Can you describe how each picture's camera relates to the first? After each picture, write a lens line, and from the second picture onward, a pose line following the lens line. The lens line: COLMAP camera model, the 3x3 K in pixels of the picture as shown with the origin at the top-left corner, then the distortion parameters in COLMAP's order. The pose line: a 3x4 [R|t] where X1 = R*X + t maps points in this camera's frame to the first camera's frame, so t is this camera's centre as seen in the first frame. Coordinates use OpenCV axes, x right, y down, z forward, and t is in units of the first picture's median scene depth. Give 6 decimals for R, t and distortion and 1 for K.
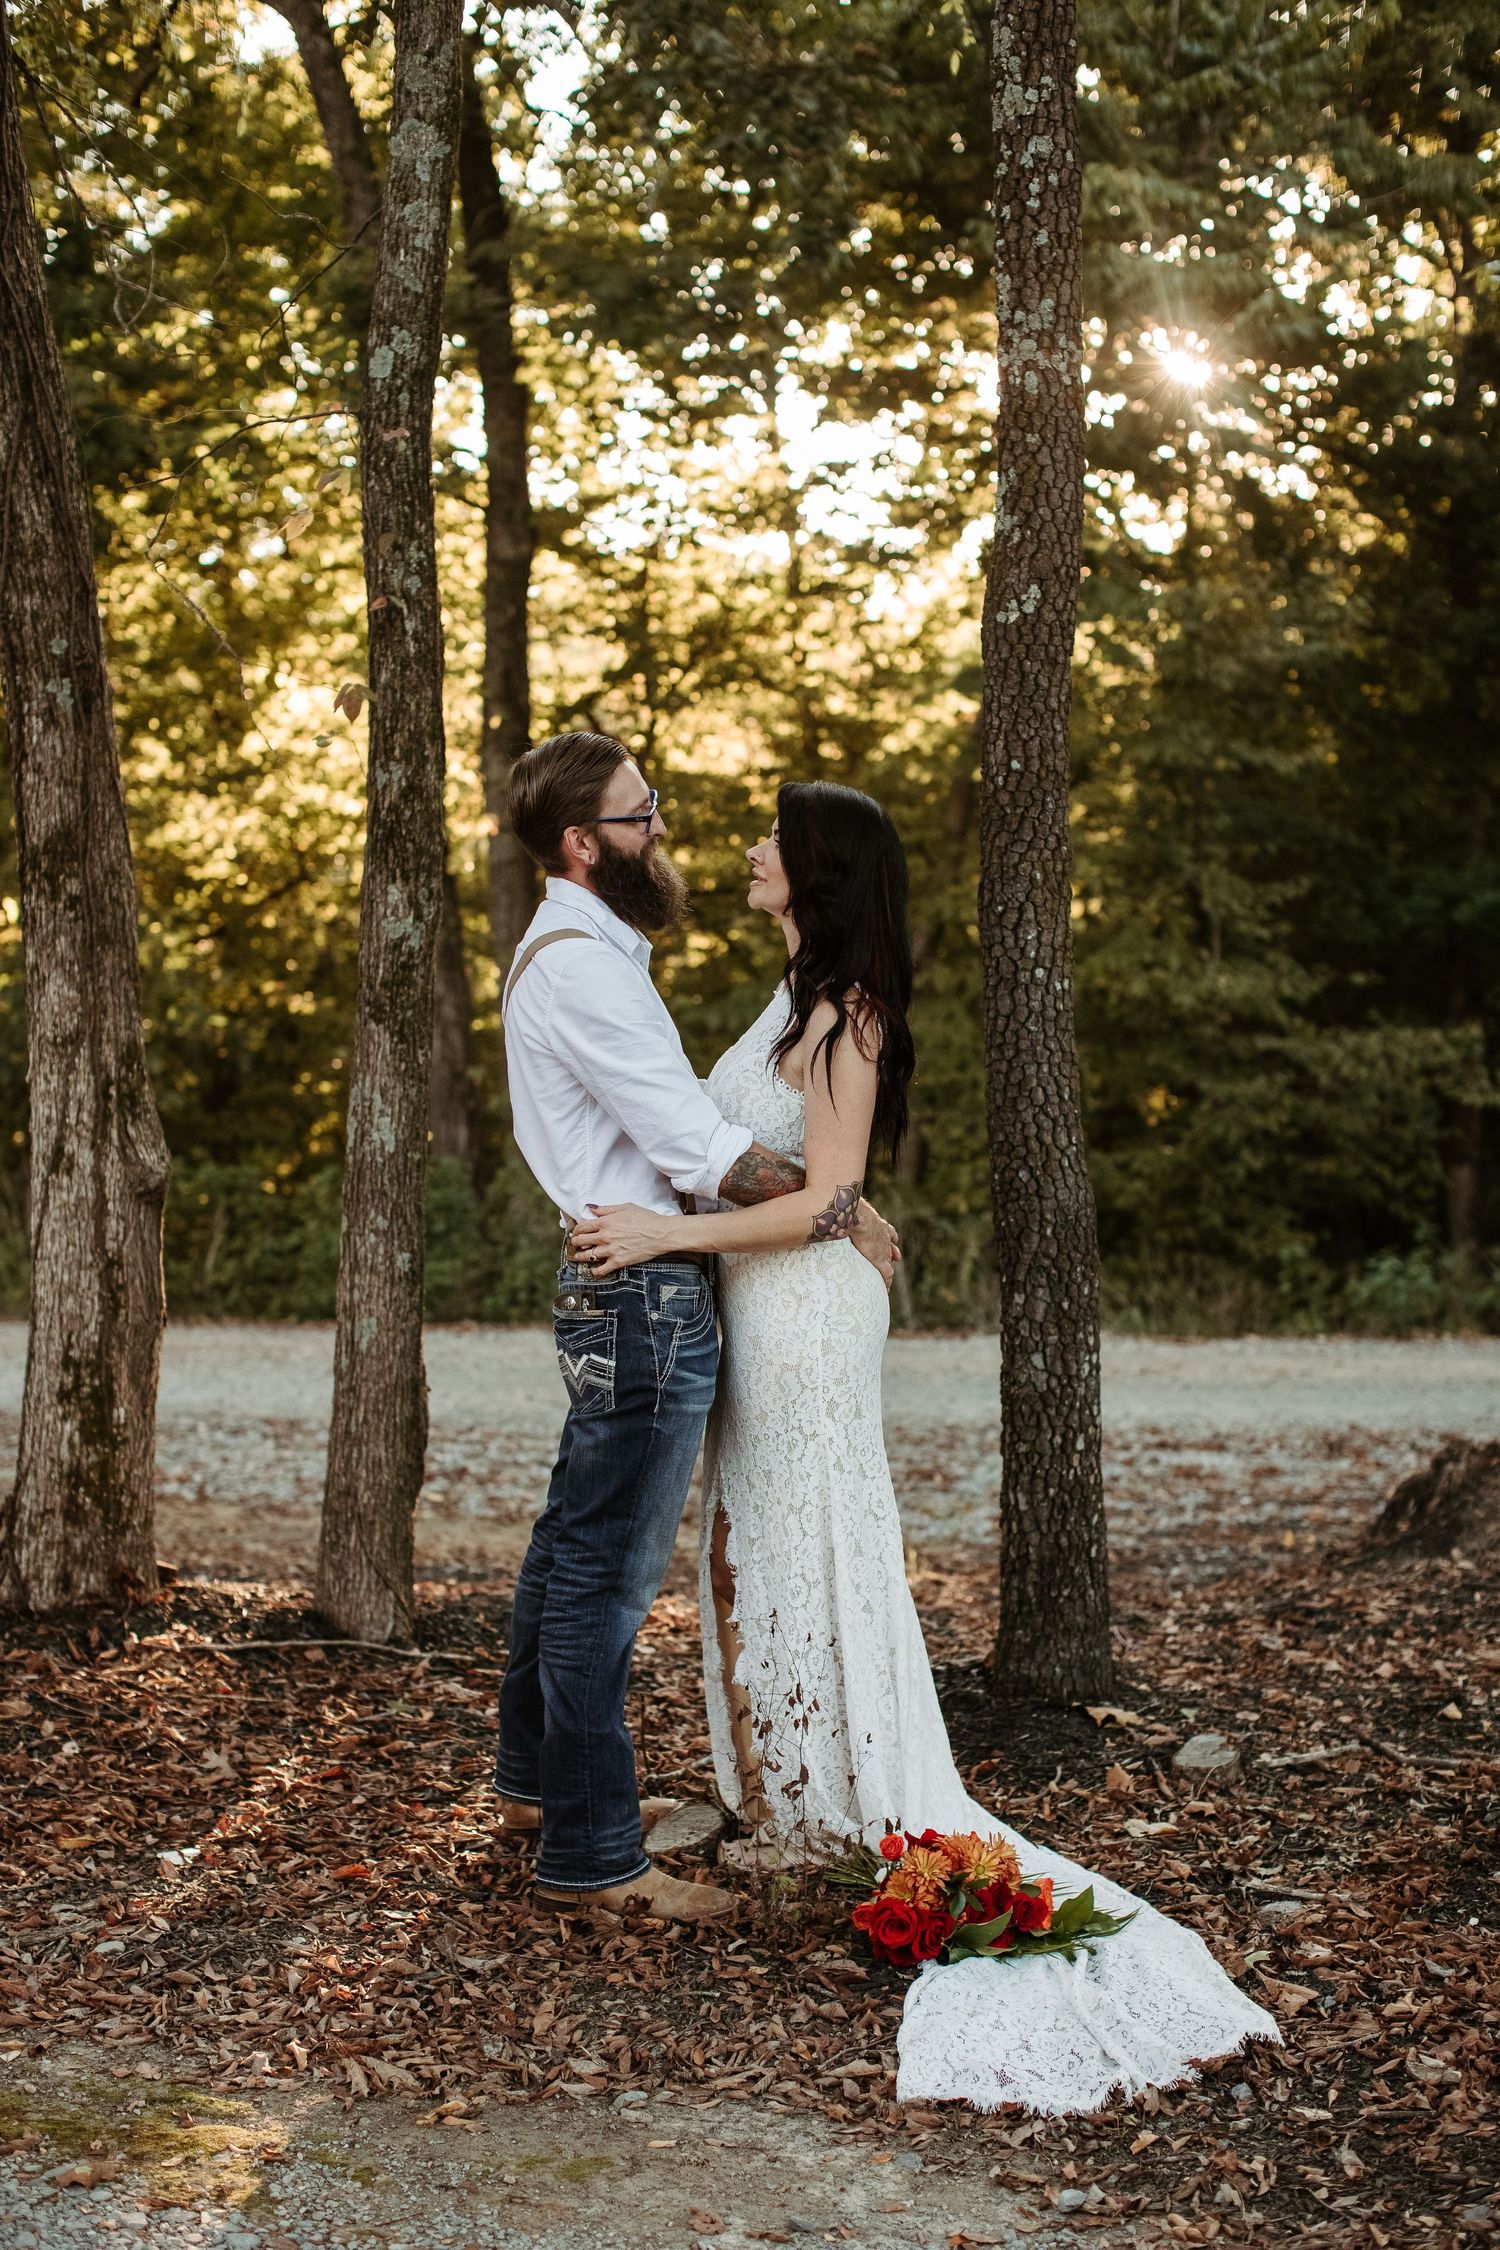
lens RADIAL K [[3259.1, 0, 756.4], [0, 3259.1, 1153.8], [0, 0, 1]] dist [-0.186778, 0.401899]
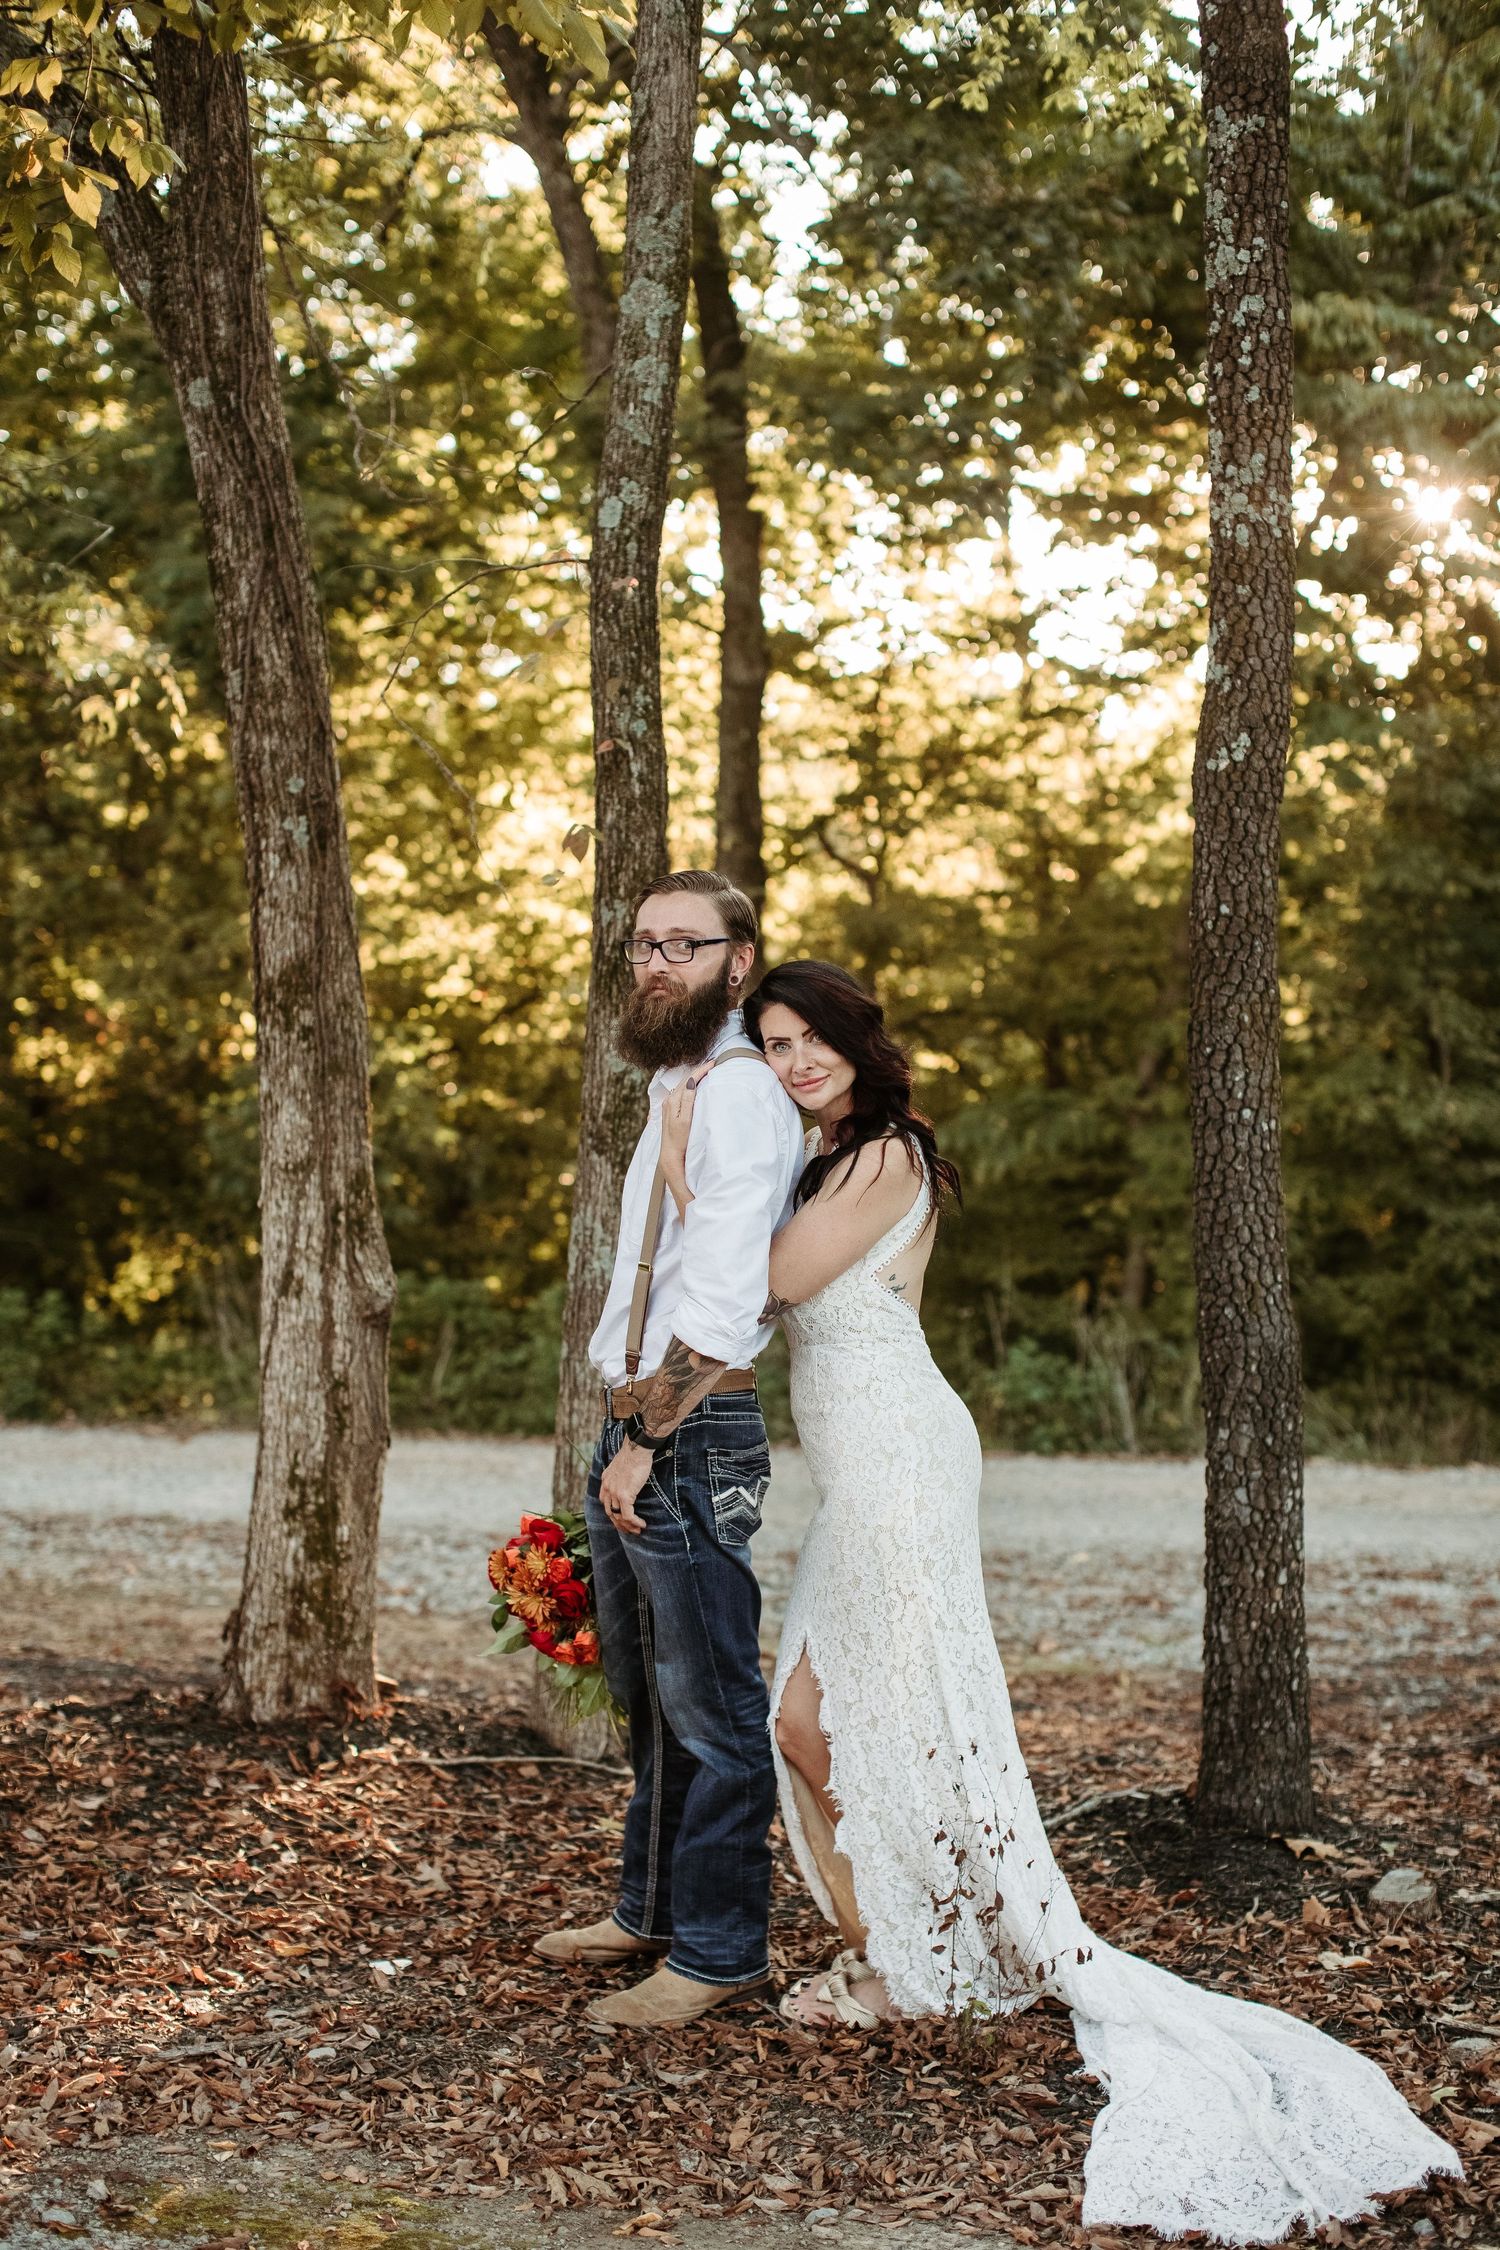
lens RADIAL K [[3259.1, 0, 756.4], [0, 3259.1, 1153.8], [0, 0, 1]] dist [-0.186778, 0.401899]
pose [[0.997392, 0.010348, -0.071425, 0.006665], [-0.012864, 0.999310, -0.034857, -0.005663], [0.071015, 0.035685, 0.996837, -0.022114]]
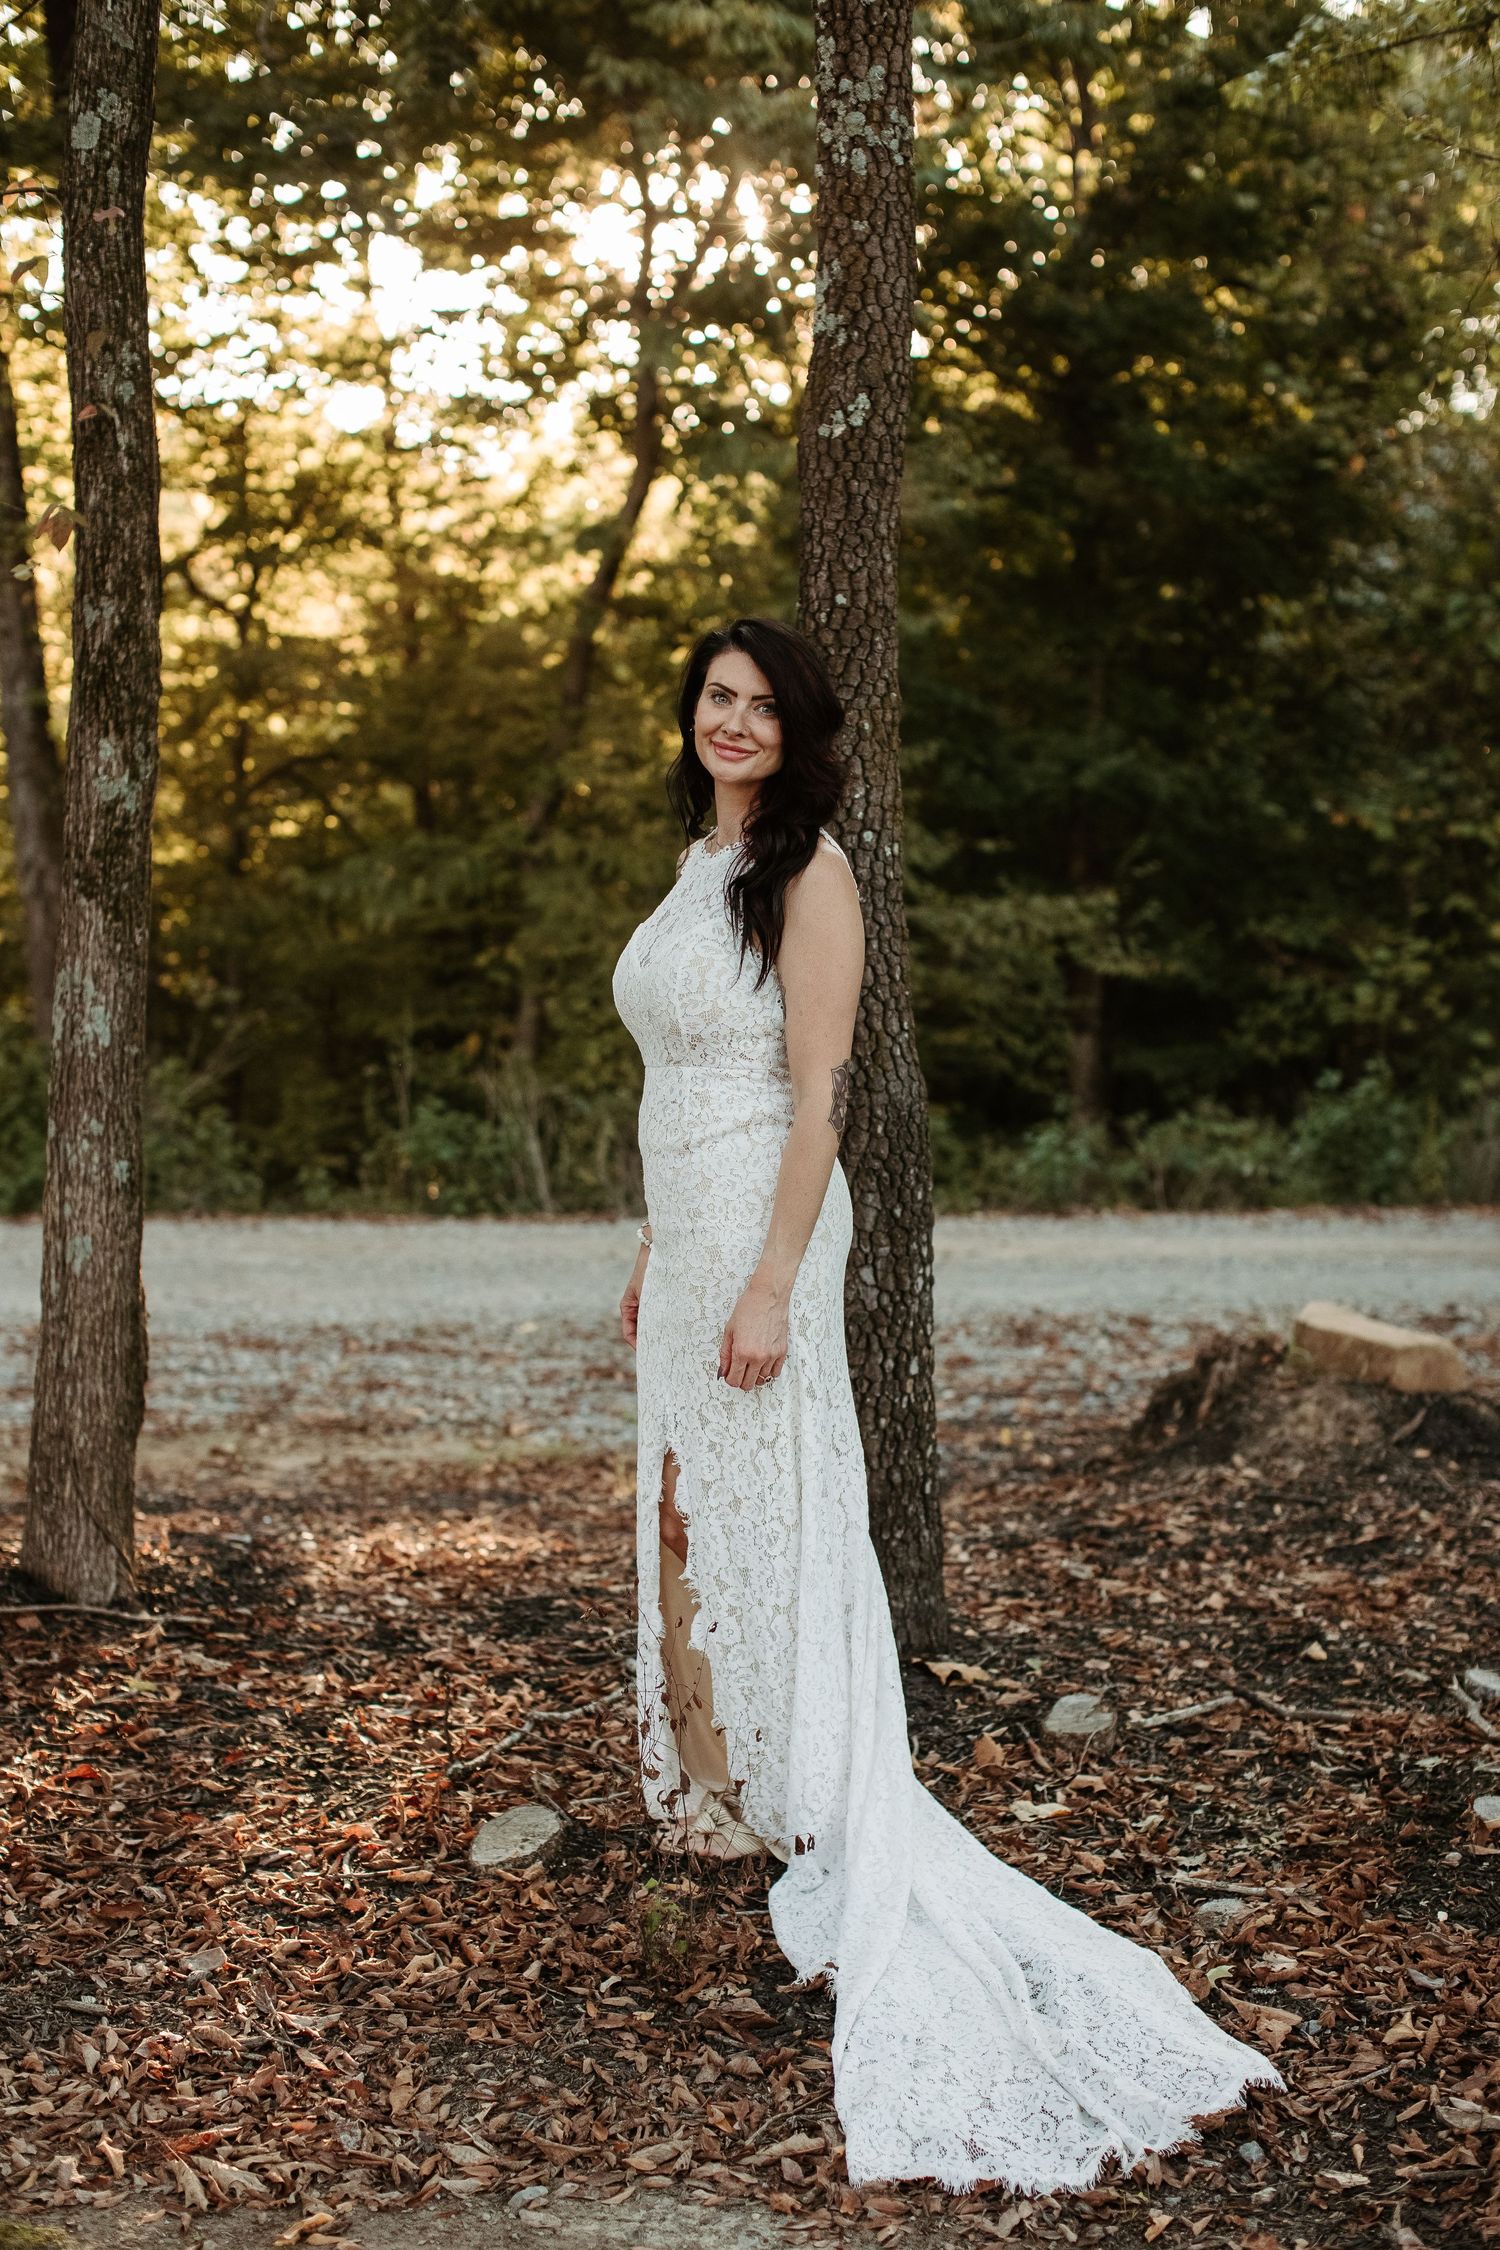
lens RADIAL K [[3259.1, 0, 756.4], [0, 3259.1, 1153.8], [0, 0, 1]] dist [-0.186778, 0.401899]
pose [[0.991035, -0.014892, 0.132772, -0.060371], [0.009578, 0.999131, 0.040573, -0.005678], [-0.133261, -0.038937, 0.990316, 0.126690]]
